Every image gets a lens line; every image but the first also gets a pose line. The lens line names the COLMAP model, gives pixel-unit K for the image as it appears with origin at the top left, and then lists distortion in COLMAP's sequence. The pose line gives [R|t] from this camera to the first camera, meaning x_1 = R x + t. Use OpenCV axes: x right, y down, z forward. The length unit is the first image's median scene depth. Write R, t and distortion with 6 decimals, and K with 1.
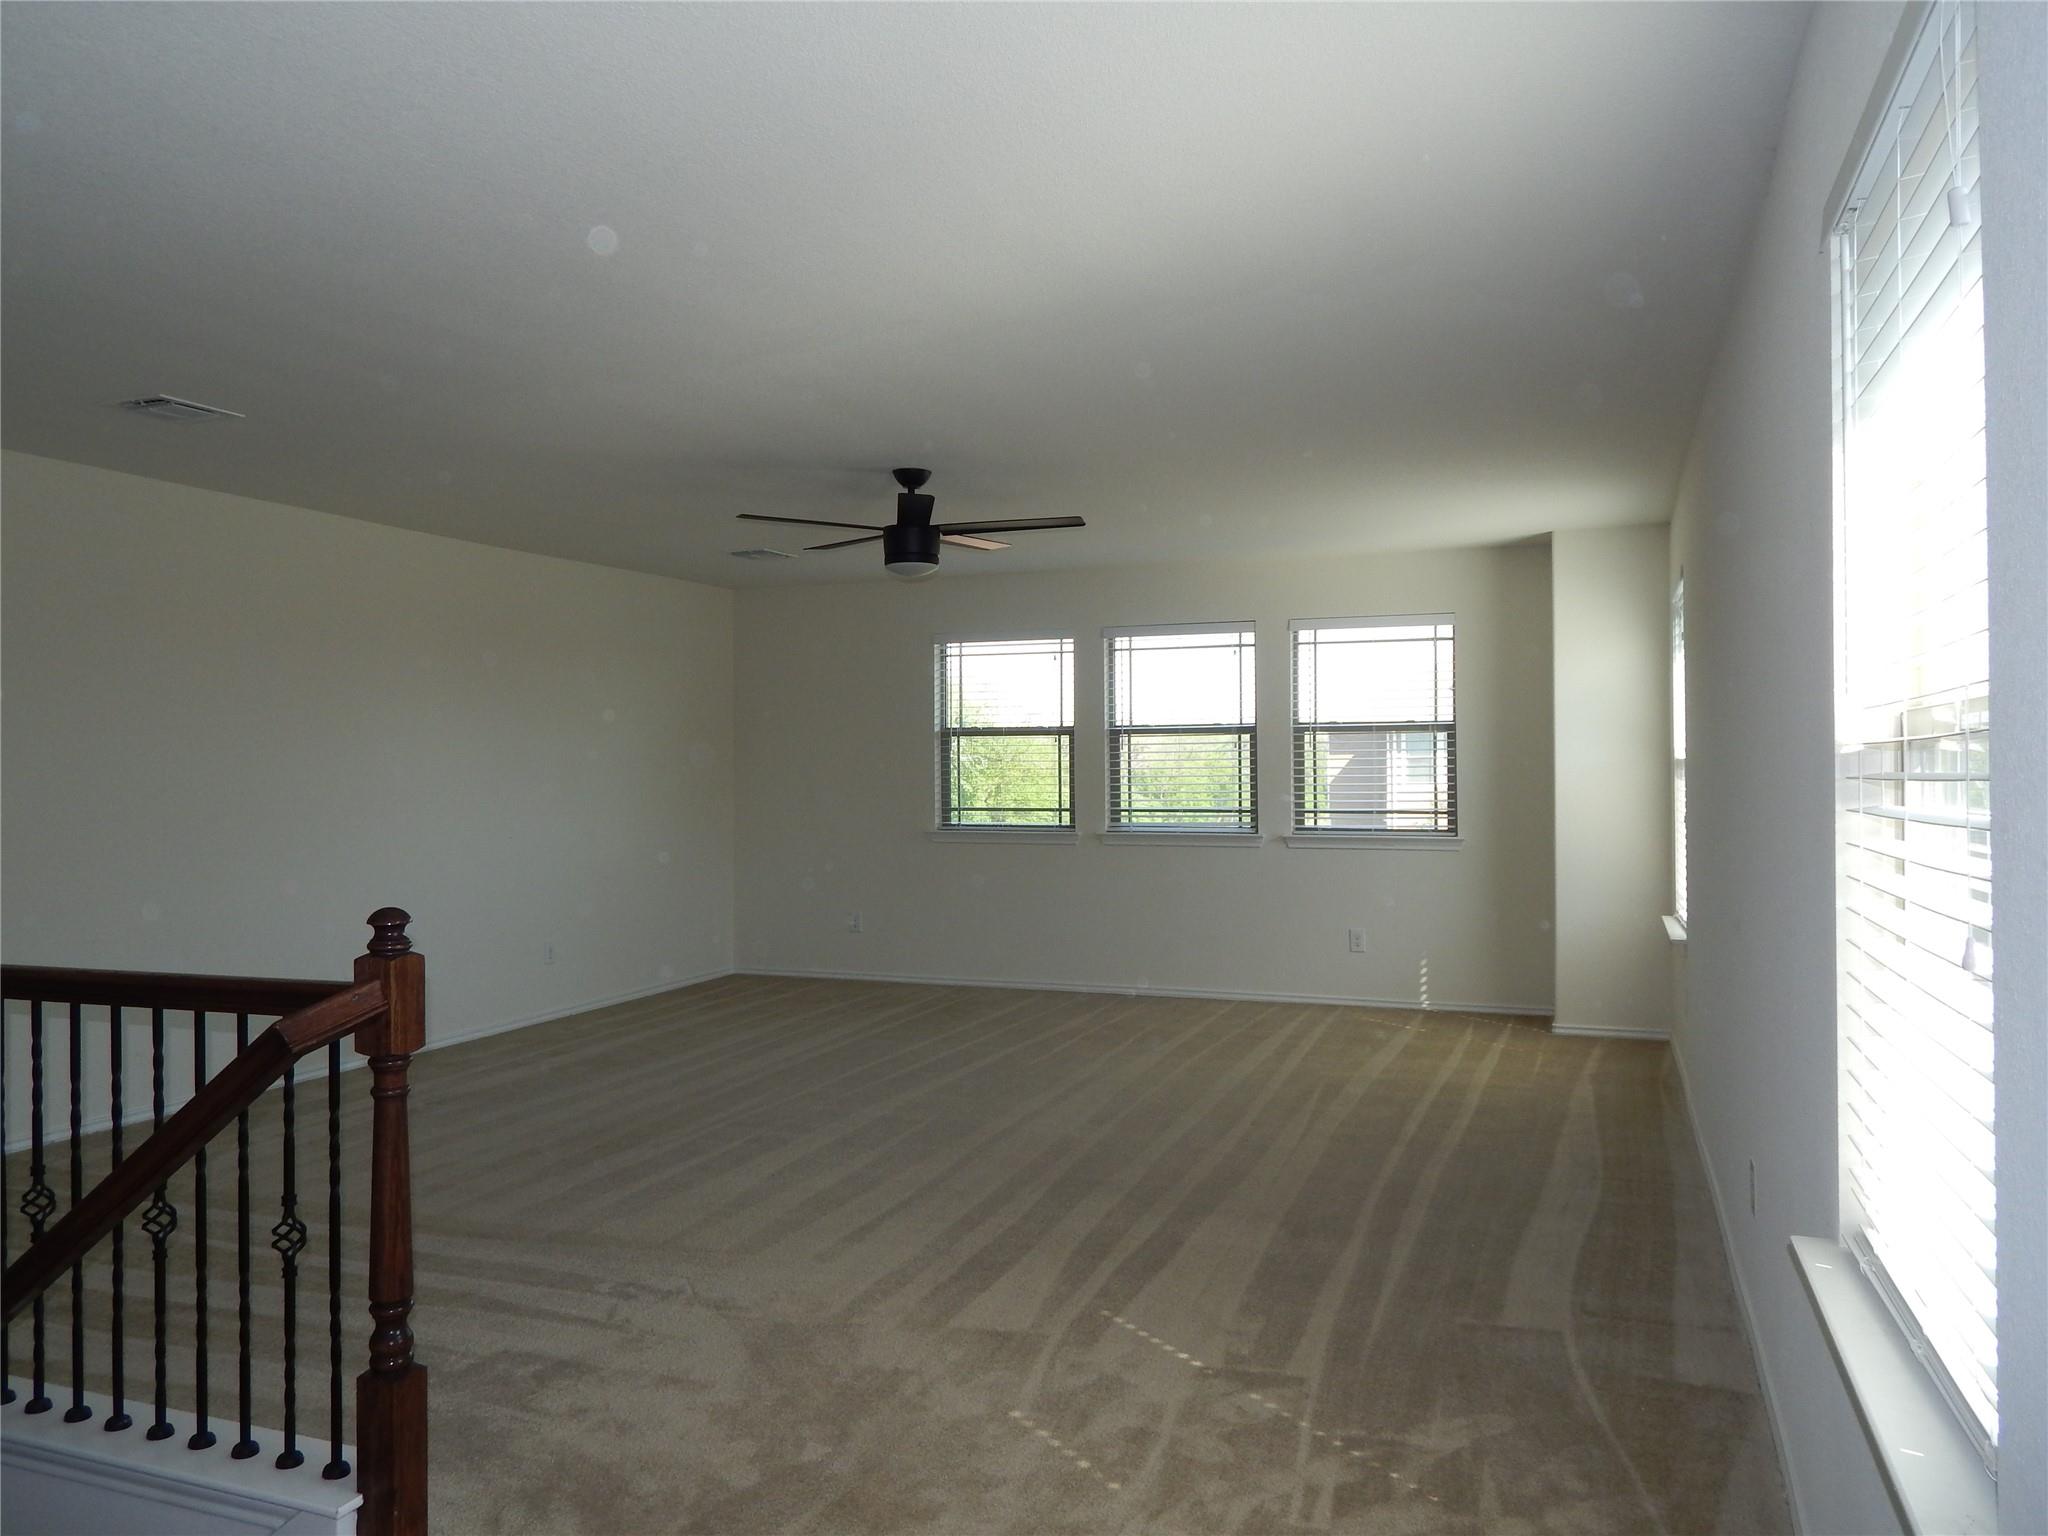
lens RADIAL K [[1504.3, 0, 1033.2], [0, 1504.3, 779.3], [0, 0, 1]] dist [0.001752, -0.003722]
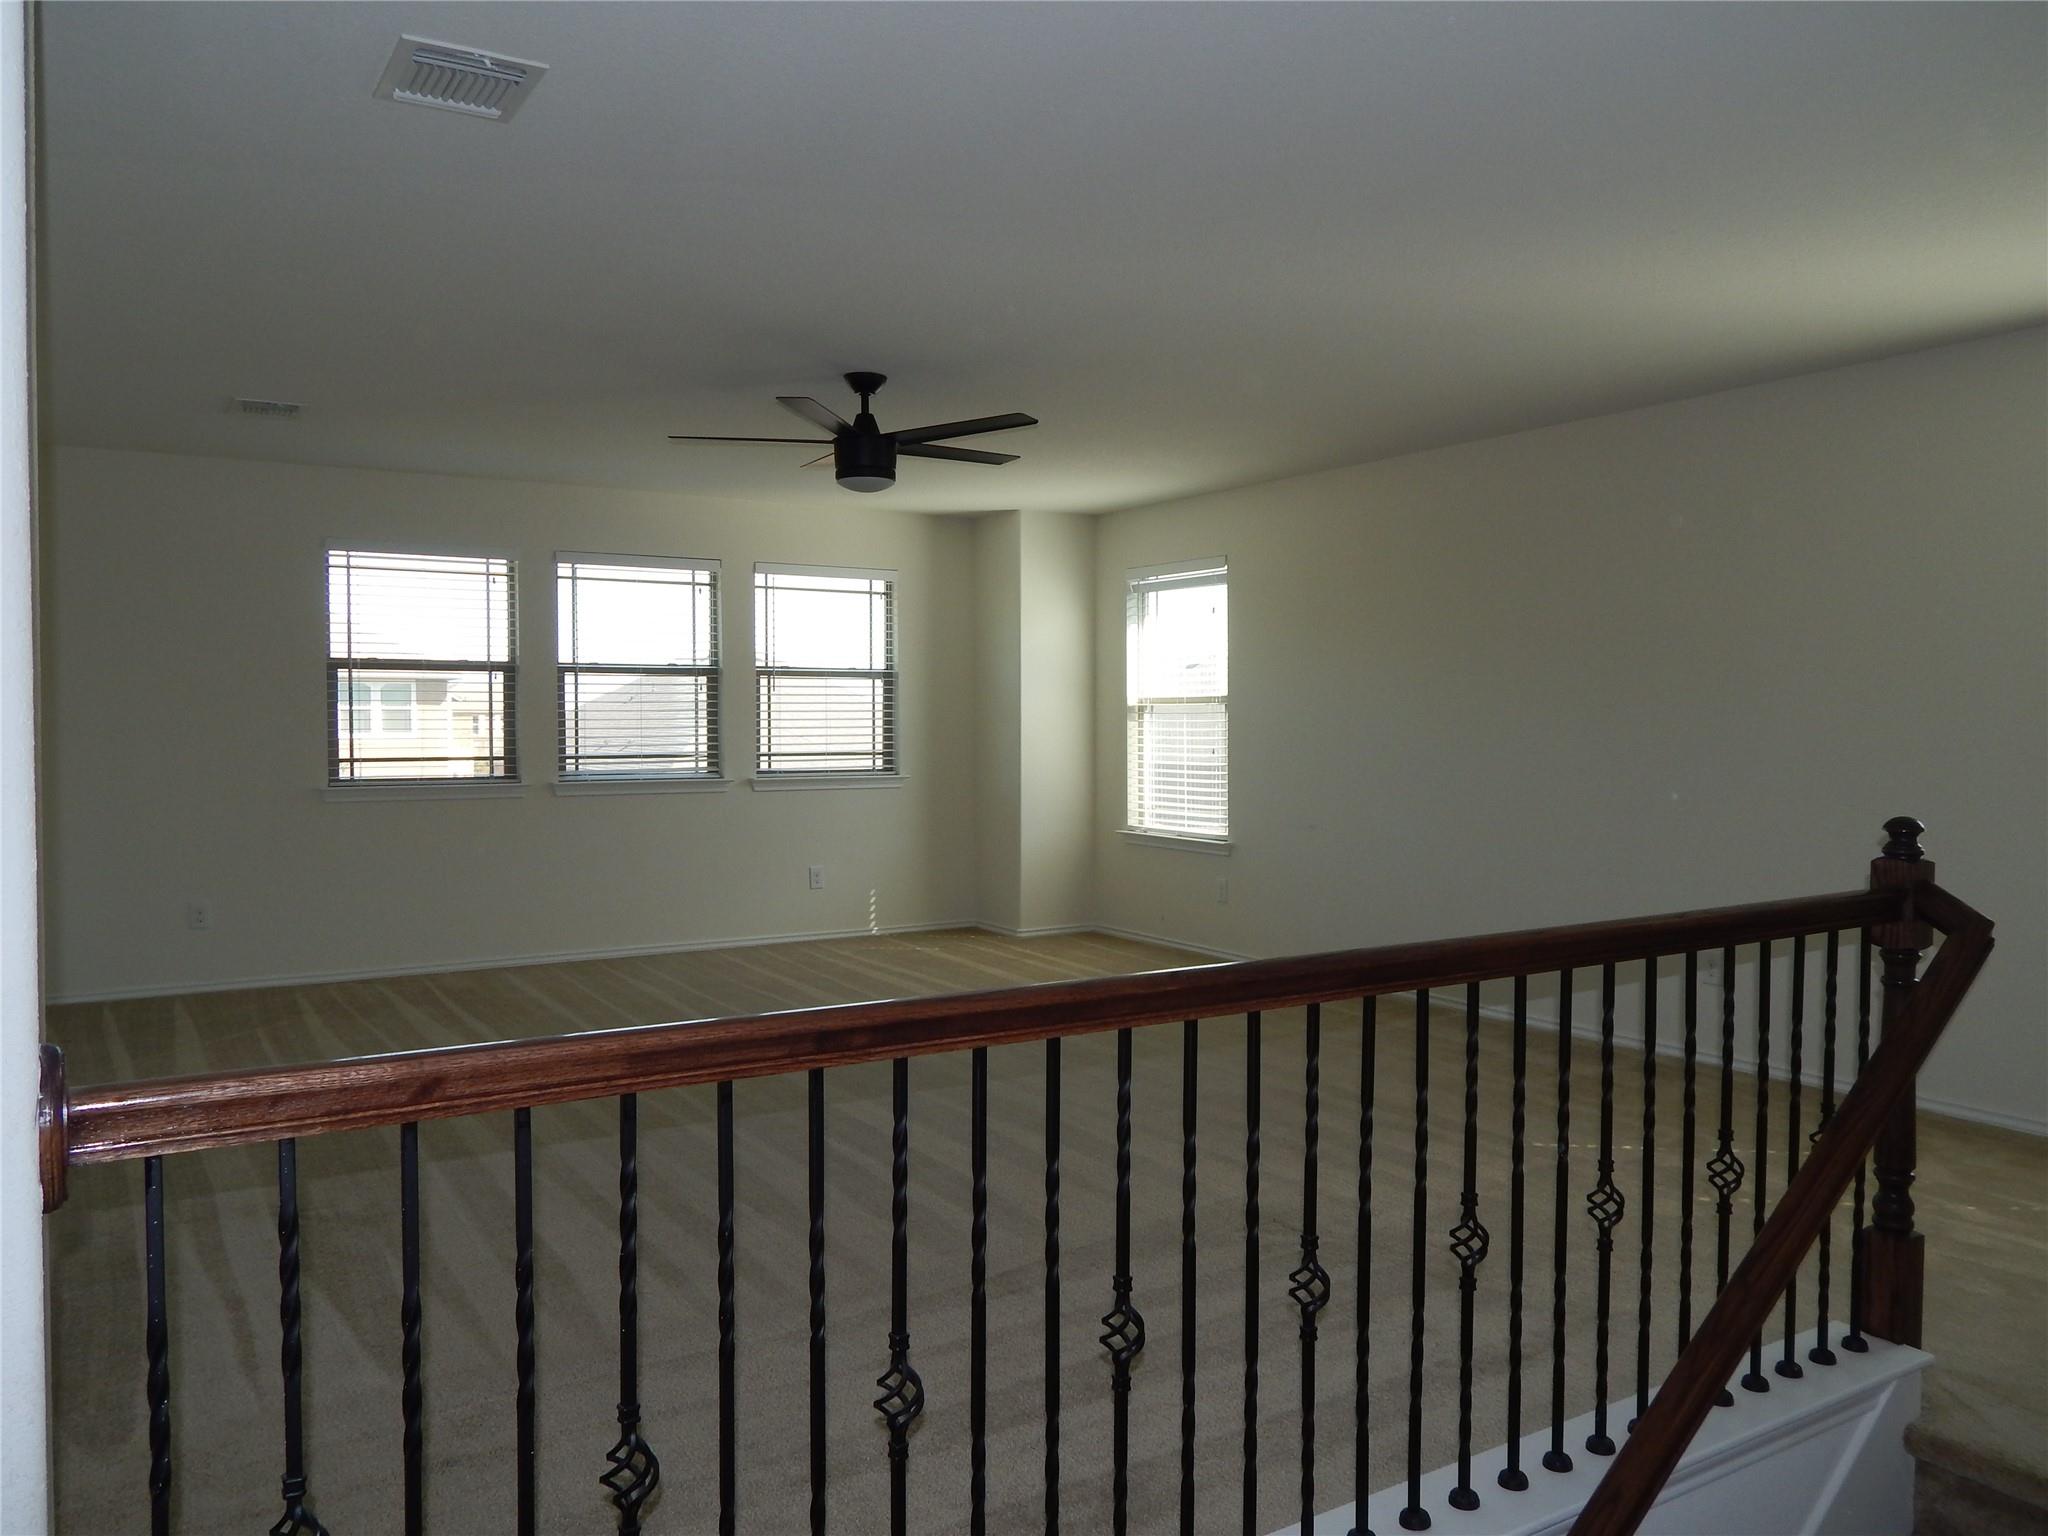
lens RADIAL K [[1504.3, 0, 1033.2], [0, 1504.3, 766.1], [0, 0, 1]] dist [0.001752, -0.003722]
pose [[0.592933, -0.021455, 0.804966, -0.507406], [0.001434, 0.999672, 0.025588, 0.003328], [-0.805250, -0.014018, 0.592769, 0.250037]]
